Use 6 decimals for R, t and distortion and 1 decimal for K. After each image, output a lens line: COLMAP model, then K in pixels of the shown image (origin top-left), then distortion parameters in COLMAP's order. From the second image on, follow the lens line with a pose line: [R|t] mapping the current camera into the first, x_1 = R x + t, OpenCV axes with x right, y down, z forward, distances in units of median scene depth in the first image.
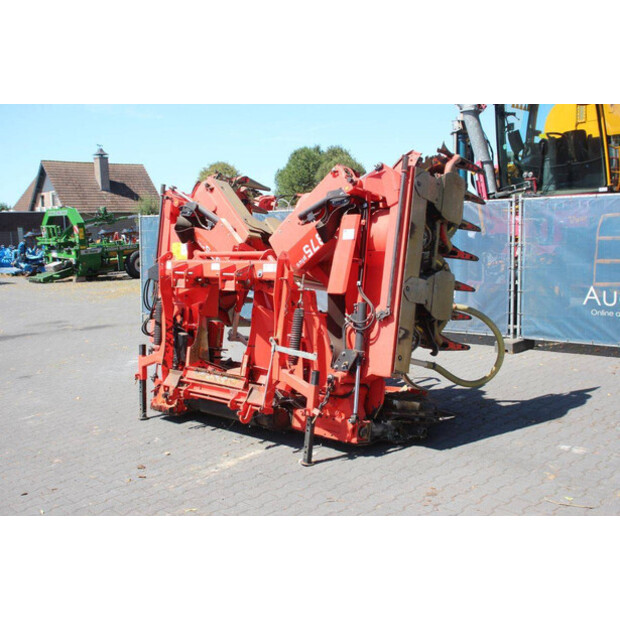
lens RADIAL K [[727.1, 0, 310.0], [0, 727.1, 310.0], [0, 0, 1]] dist [-0.071054, 0.290863]
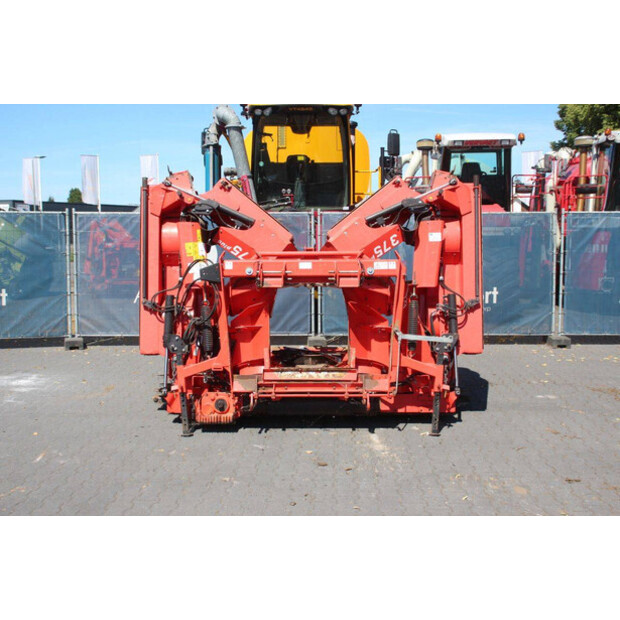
lens RADIAL K [[768.7, 0, 310.0], [0, 768.7, 310.0], [0, 0, 1]] dist [-0.033261, 0.305085]
pose [[0.733168, -0.037074, 0.679037, -0.823862], [0.056627, 0.998373, -0.006632, 0.009650], [-0.677686, 0.043314, 0.734074, 0.196632]]
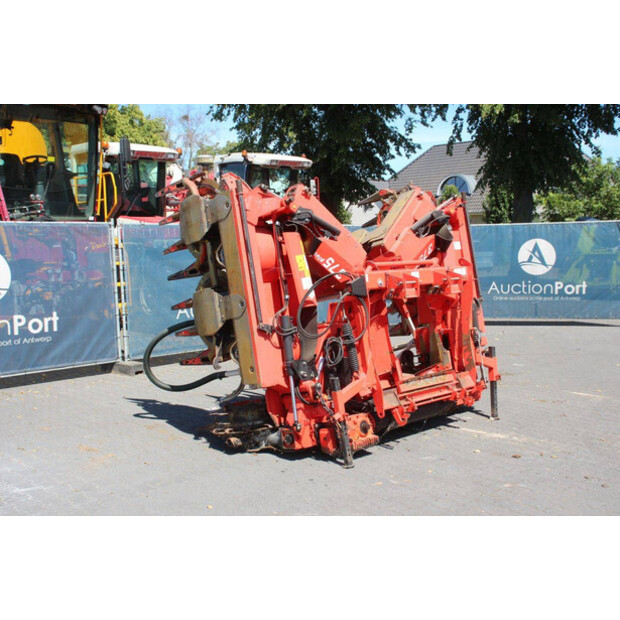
lens RADIAL K [[768.7, 0, 310.0], [0, 768.7, 310.0], [0, 0, 1]] dist [-0.033261, 0.305085]
pose [[0.040611, -0.058871, 0.997439, -1.177240], [0.128732, 0.990251, 0.053206, -0.083883], [-0.990848, 0.126241, 0.047794, 1.055313]]
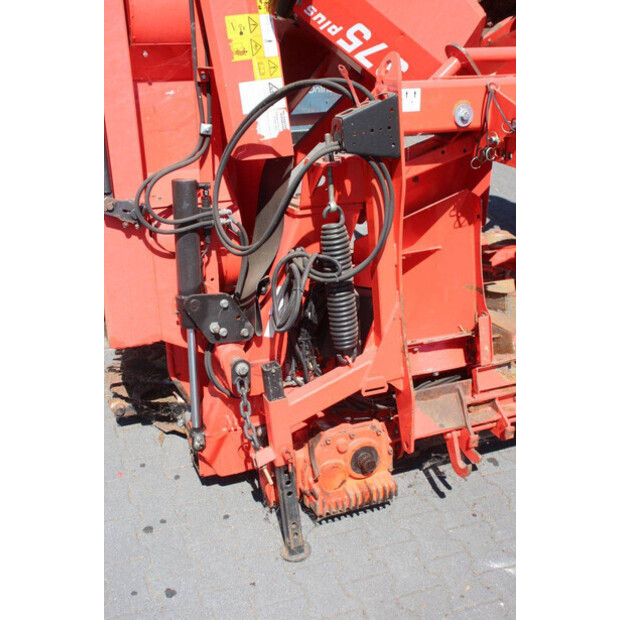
lens RADIAL K [[727.1, 0, 310.0], [0, 727.1, 310.0], [0, 0, 1]] dist [-0.071054, 0.290863]
pose [[0.415104, -0.364049, 0.833761, -0.518127], [0.061859, 0.925622, 0.373360, -0.099366], [-0.907669, -0.103407, 0.406749, 0.928008]]
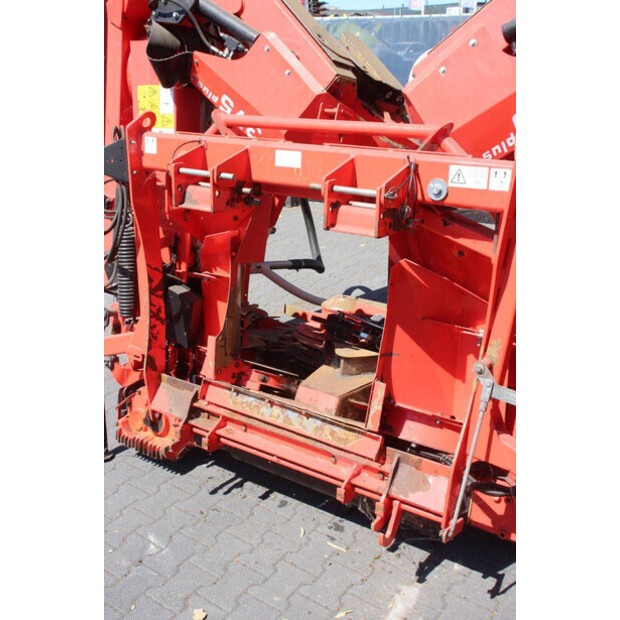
lens RADIAL K [[727.1, 0, 310.0], [0, 727.1, 310.0], [0, 0, 1]] dist [-0.071054, 0.290863]
pose [[0.987293, -0.033080, 0.155427, -0.175733], [-0.004754, 0.971507, 0.236965, -0.070553], [-0.158838, -0.234693, 0.959005, 0.566771]]
